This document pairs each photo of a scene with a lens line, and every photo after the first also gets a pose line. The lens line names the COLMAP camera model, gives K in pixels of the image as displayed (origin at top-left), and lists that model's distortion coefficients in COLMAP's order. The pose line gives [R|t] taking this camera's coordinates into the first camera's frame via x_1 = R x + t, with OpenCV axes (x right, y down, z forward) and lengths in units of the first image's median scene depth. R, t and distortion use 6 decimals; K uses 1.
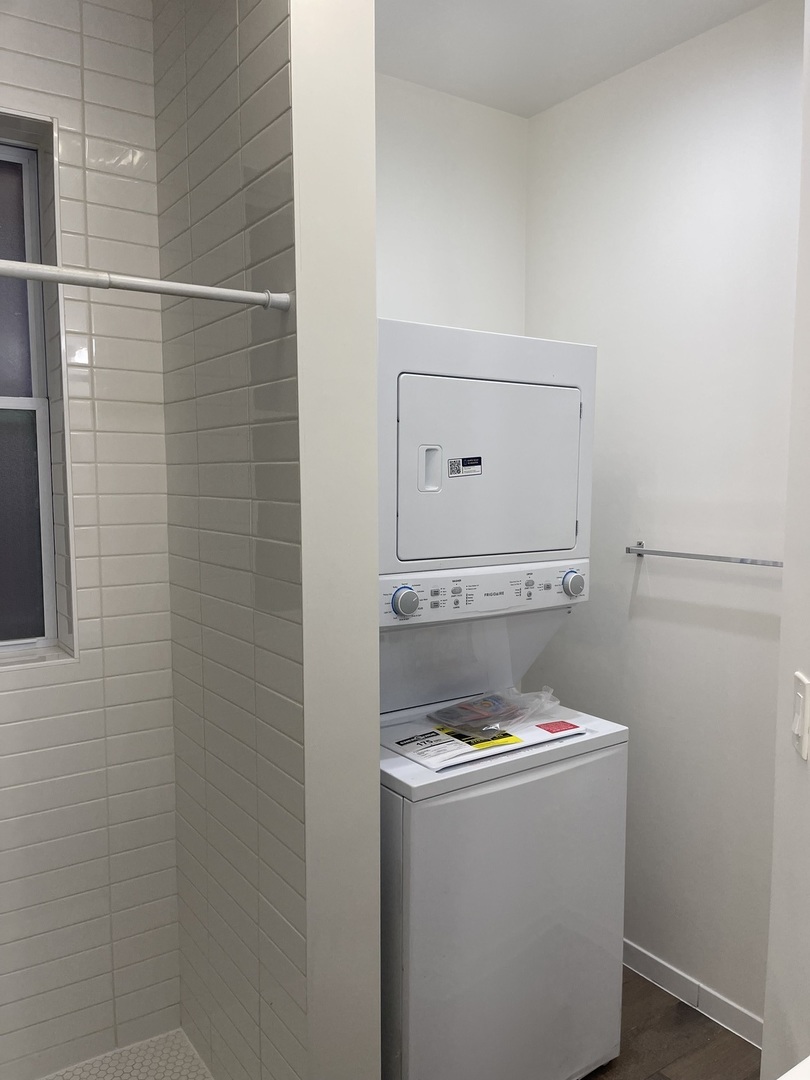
lens RADIAL K [[814.8, 0, 409.5], [0, 814.8, 541.2], [0, 0, 1]] dist [0.046399, -0.035499]
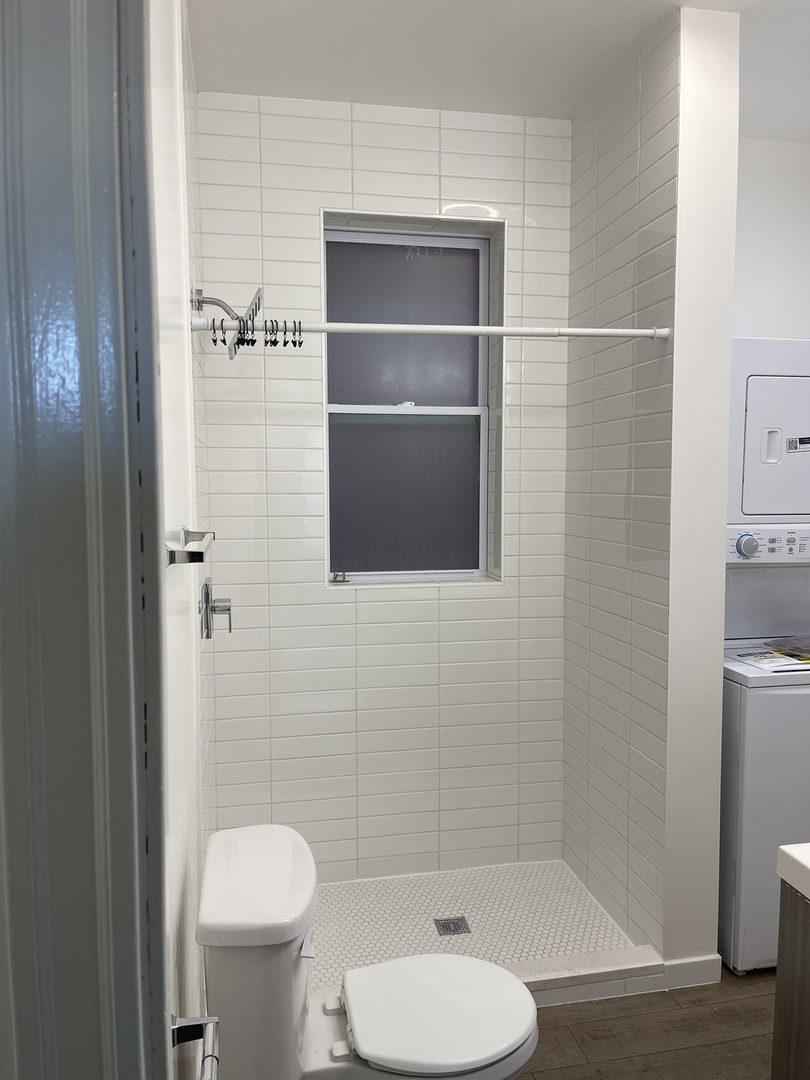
lens RADIAL K [[814.8, 0, 405.3], [0, 814.8, 546.7], [0, 0, 1]] dist [0.046399, -0.035499]
pose [[0.916390, 0.030230, -0.399144, 0.017408], [-0.029580, 0.999532, 0.007790, 0.080130], [0.399193, 0.004668, 0.916855, -0.455184]]
